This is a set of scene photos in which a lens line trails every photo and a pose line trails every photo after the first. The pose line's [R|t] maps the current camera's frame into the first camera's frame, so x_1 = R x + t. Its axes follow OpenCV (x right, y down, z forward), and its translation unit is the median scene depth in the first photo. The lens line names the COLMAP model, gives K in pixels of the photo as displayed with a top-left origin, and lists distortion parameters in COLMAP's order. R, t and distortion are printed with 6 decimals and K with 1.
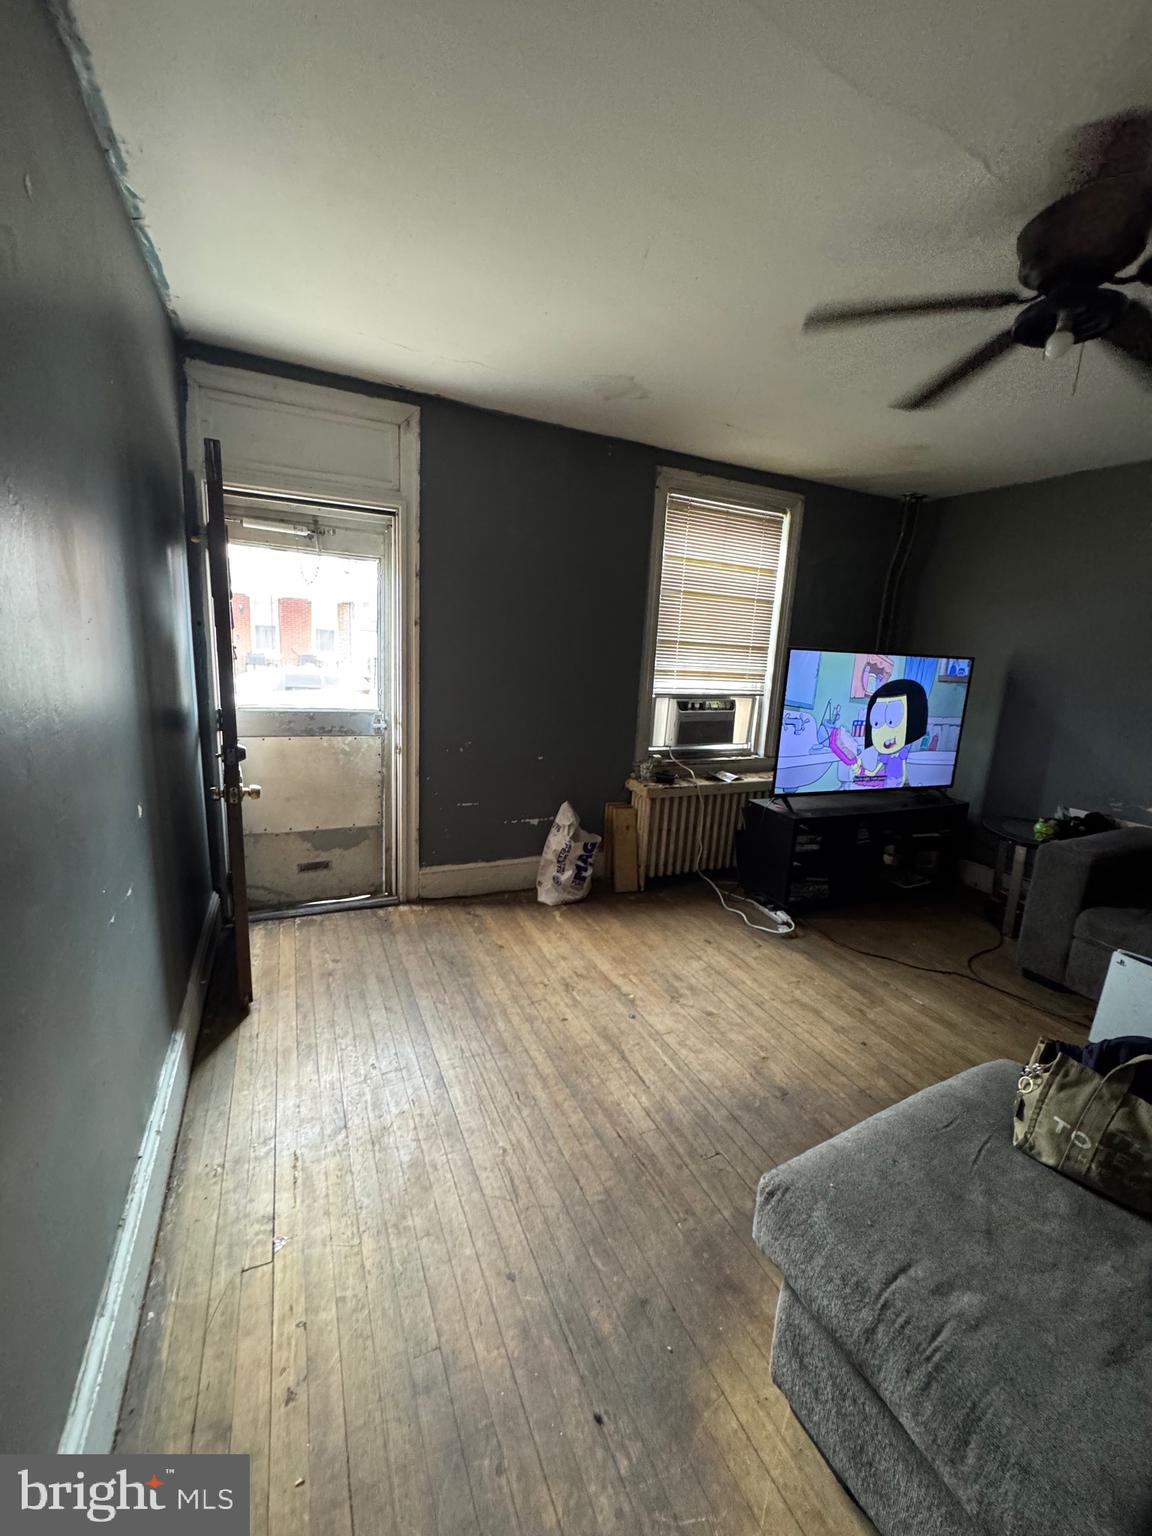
lens RADIAL K [[608.3, 0, 577.0], [0, 608.3, 770.9], [0, 0, 1]] dist [0.000086, 0.000003]
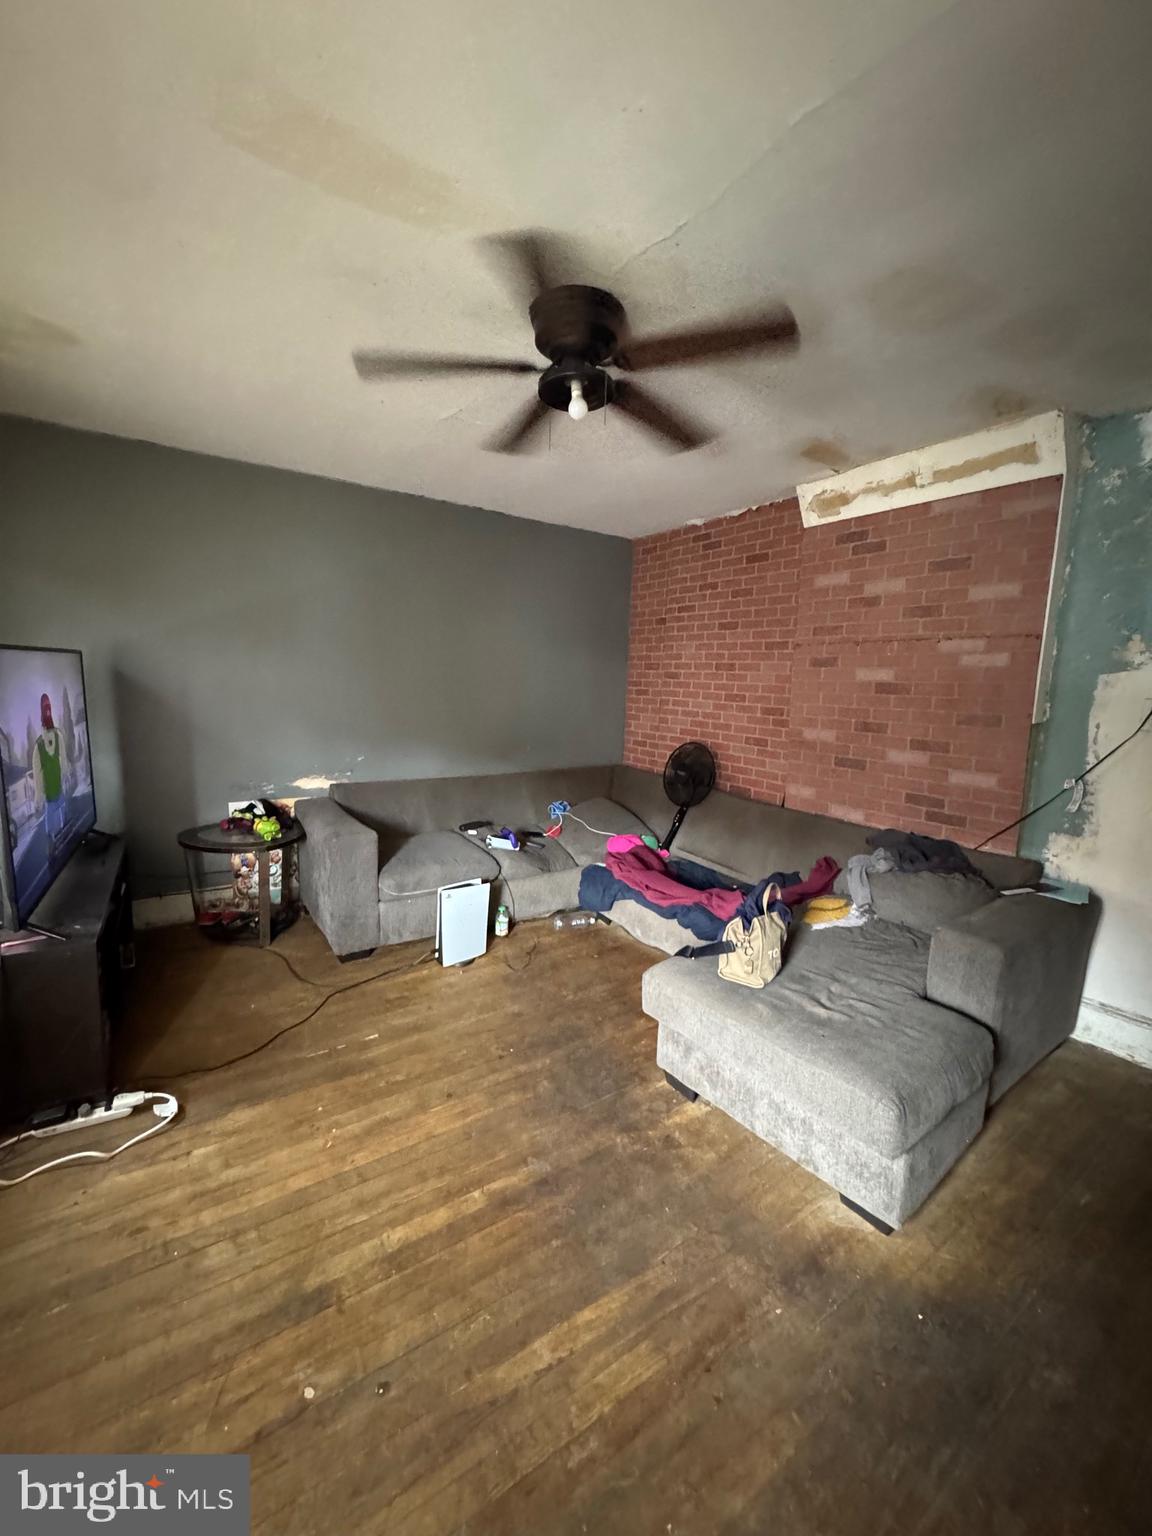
lens RADIAL K [[608.3, 0, 575.5], [0, 608.3, 768.0], [0, 0, 1]] dist [0.000086, 0.000003]
pose [[-0.148069, -0.204615, 0.967579, -0.265947], [0.159261, 0.960661, 0.227524, -0.156648], [-0.976069, 0.187787, -0.109657, 0.659789]]
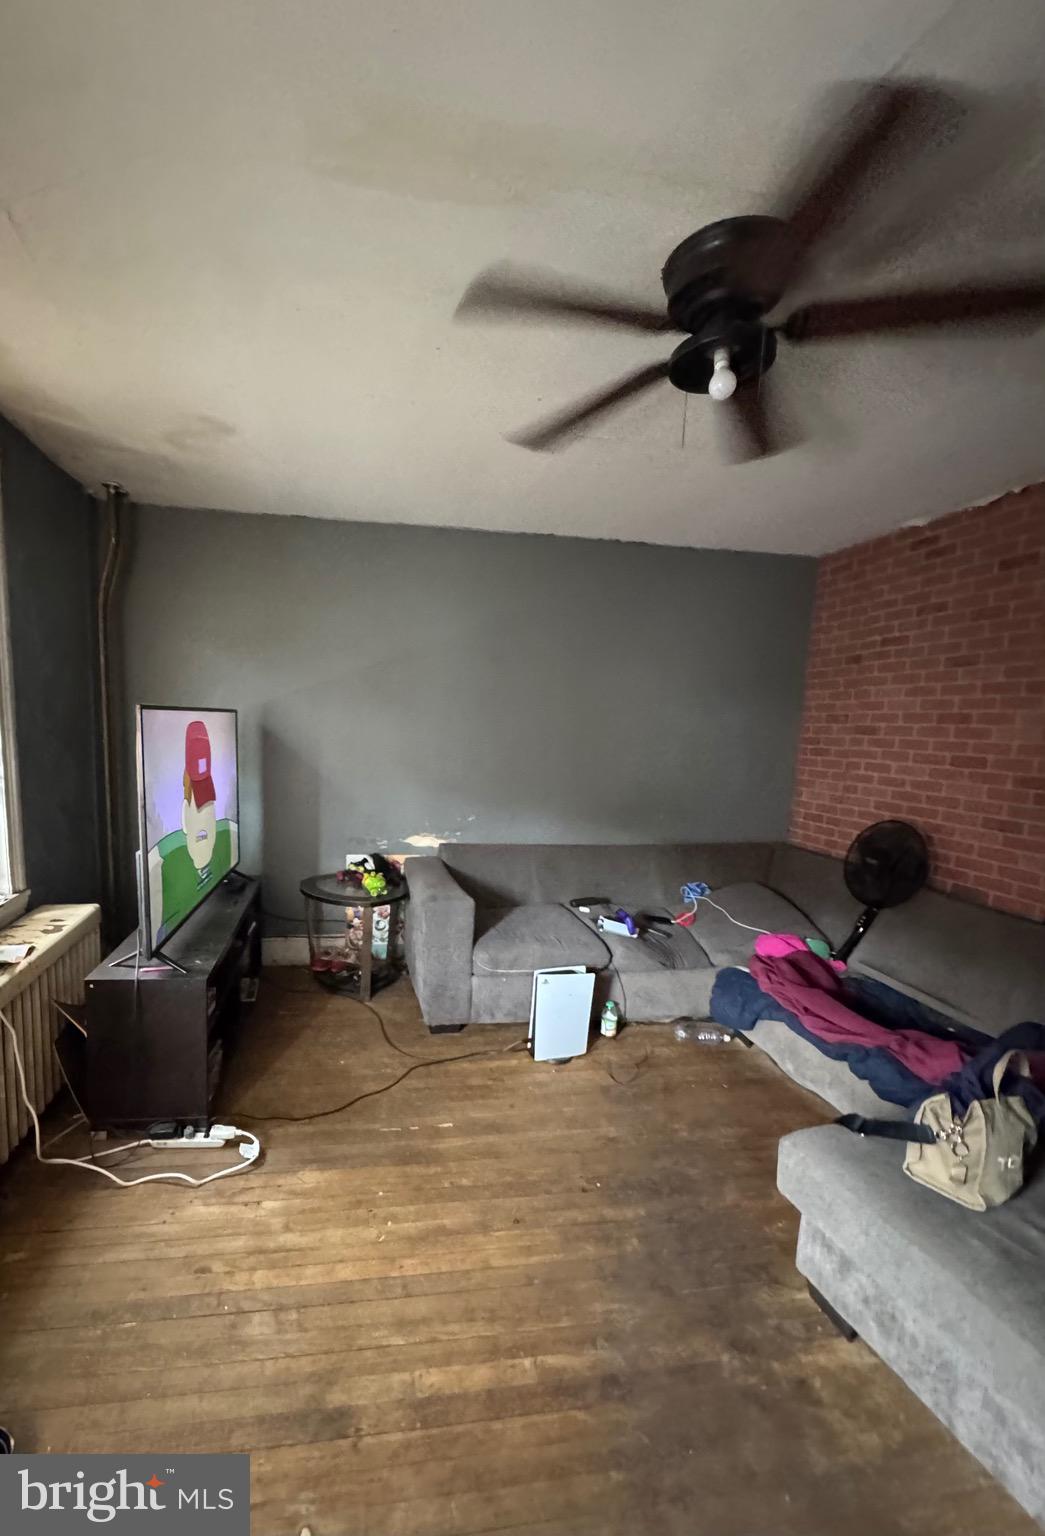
lens RADIAL K [[649.5, 0, 435.3], [0, 649.5, 816.7], [0, 0, 1]] dist [-0.000139, -0.000616]
pose [[0.285727, -0.182919, 0.940692, -0.193140], [0.180723, 0.974286, 0.134558, -0.147052], [-0.941116, 0.131558, 0.311437, 0.617116]]
